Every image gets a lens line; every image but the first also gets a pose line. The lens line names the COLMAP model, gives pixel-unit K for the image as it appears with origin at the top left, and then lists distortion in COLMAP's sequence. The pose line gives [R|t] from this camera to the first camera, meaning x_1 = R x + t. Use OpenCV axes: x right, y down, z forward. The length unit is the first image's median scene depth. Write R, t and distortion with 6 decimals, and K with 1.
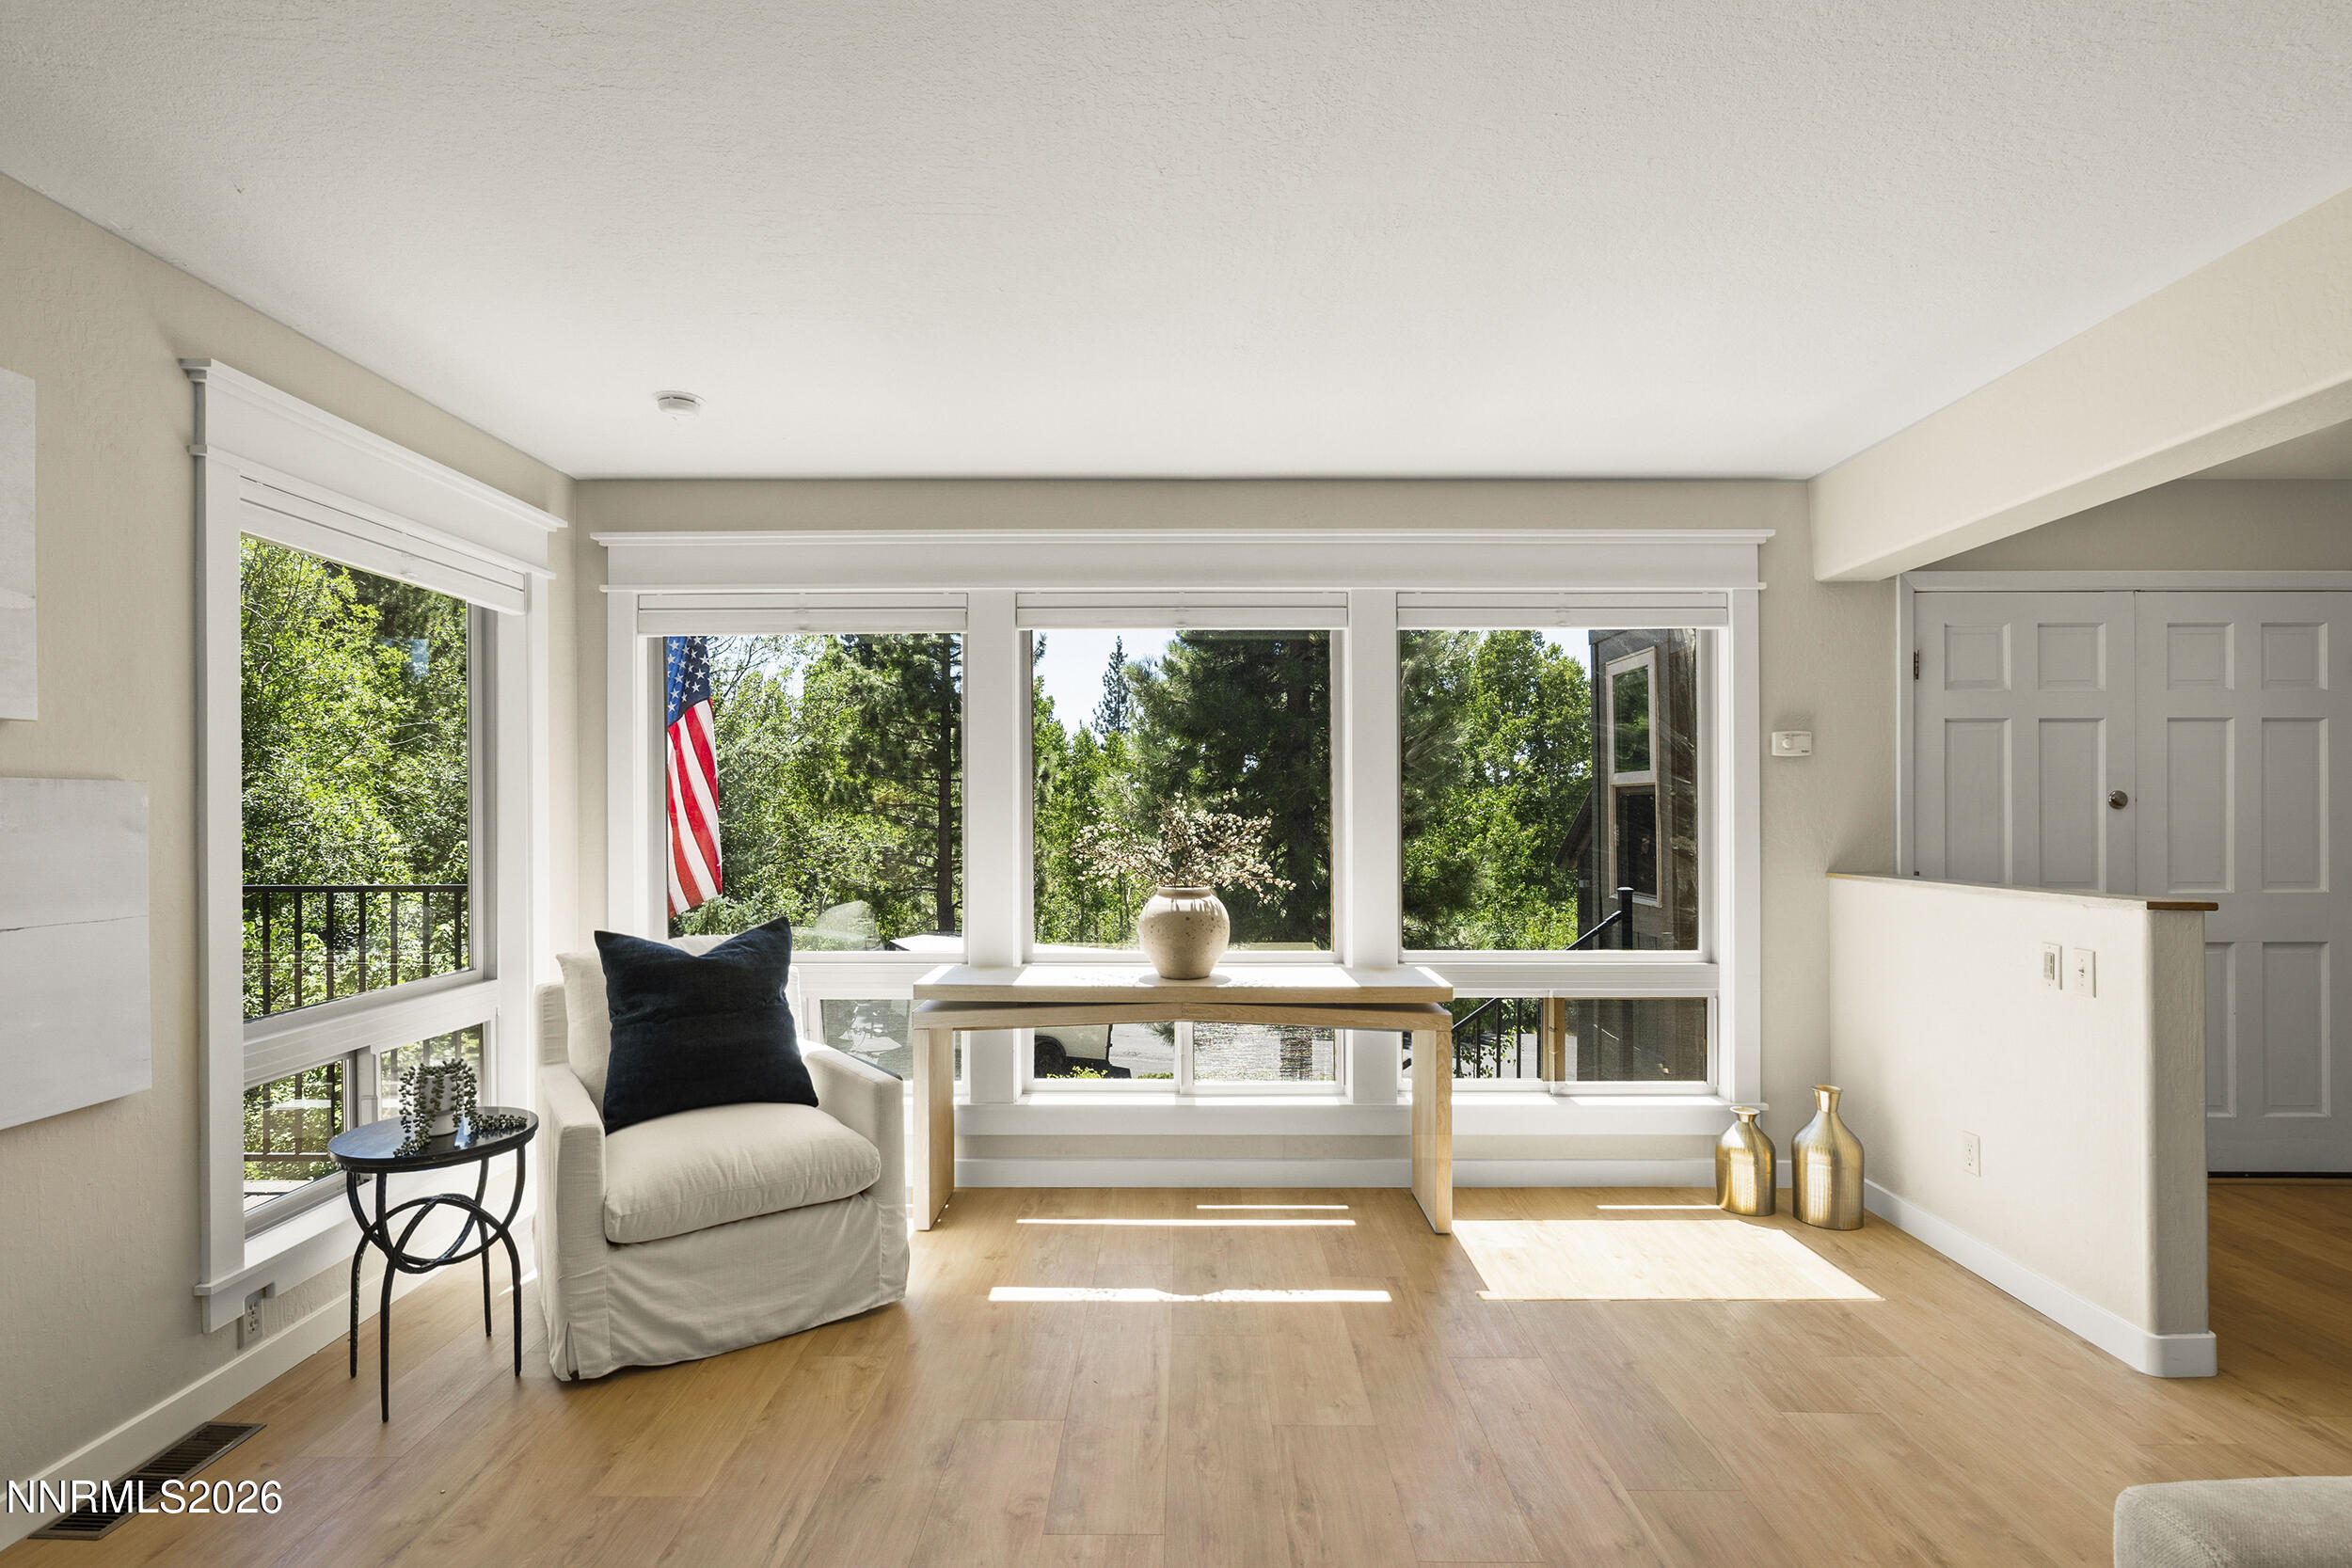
lens RADIAL K [[1092.8, 0, 1219.1], [0, 1092.8, 787.3], [0, 0, 1]] dist [-0.011620, 0.001546]
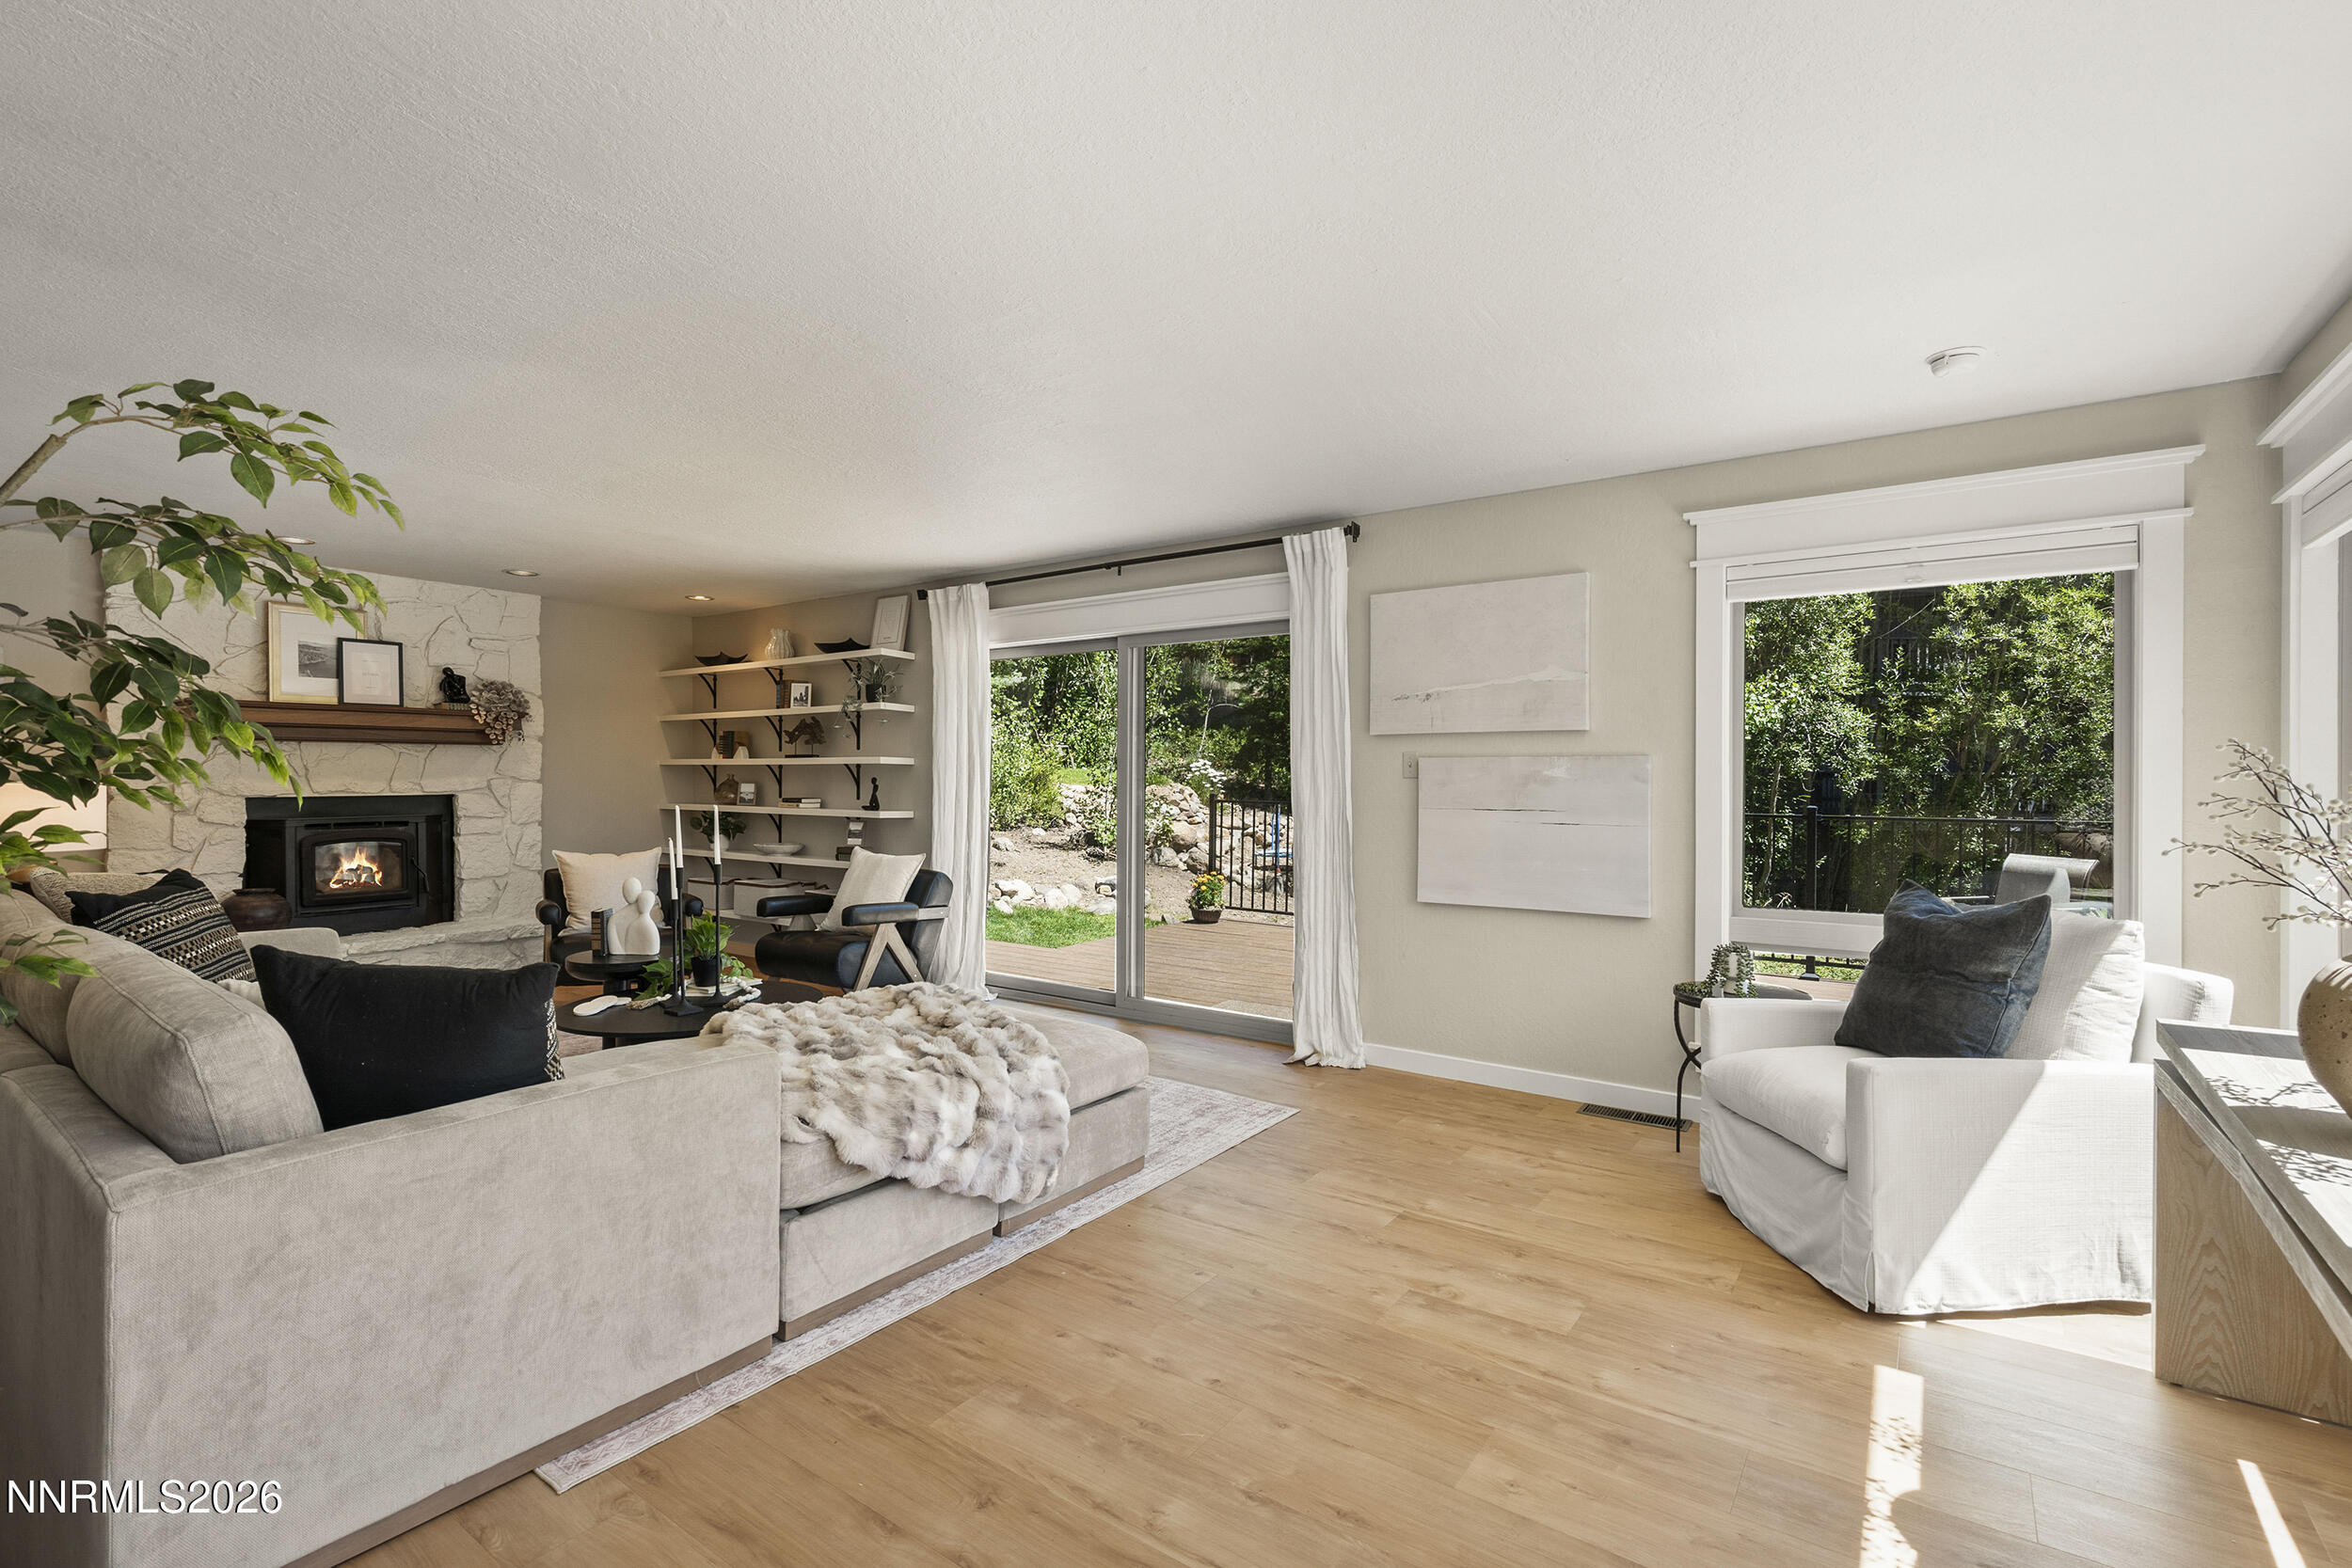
lens RADIAL K [[1092.8, 0, 1169.2], [0, 1092.8, 786.4], [0, 0, 1]] dist [-0.011620, 0.001546]
pose [[-0.589383, 0.007705, -0.807817, 0.965637], [0.015278, 0.999882, -0.001610, 0.034588], [0.807710, -0.013291, -0.589431, 1.339337]]
